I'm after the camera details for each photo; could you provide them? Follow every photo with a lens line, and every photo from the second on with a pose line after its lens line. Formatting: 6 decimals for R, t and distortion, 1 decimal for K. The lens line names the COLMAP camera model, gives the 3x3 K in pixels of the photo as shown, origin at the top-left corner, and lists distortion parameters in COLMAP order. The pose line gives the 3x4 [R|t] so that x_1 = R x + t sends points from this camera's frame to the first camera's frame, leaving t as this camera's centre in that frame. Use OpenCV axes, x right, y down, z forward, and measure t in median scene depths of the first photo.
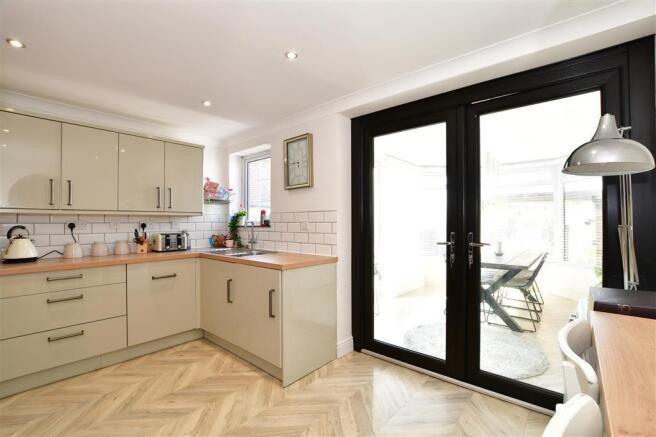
lens RADIAL K [[294.1, 0, 328.4], [0, 294.1, 220.8], [0, 0, 1]] dist [0.000428, -0.000035]
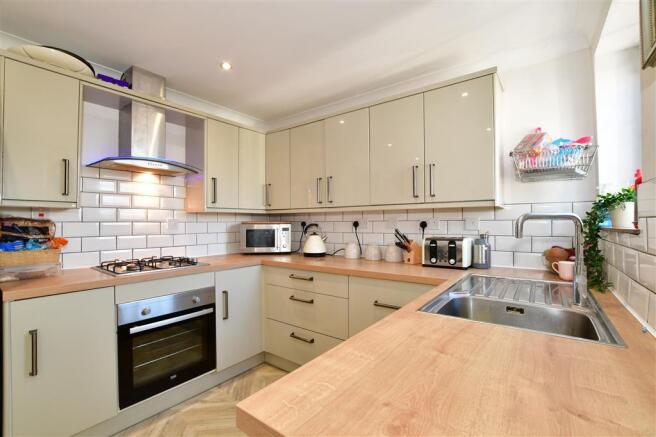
lens RADIAL K [[294.1, 0, 327.2], [0, 294.1, 220.3], [0, 0, 1]] dist [0.000428, -0.000035]
pose [[0.072743, -0.004121, -0.997342, 0.061247], [0.009947, 0.999945, -0.003406, 0.006539], [0.997301, -0.009673, 0.072780, 0.775238]]
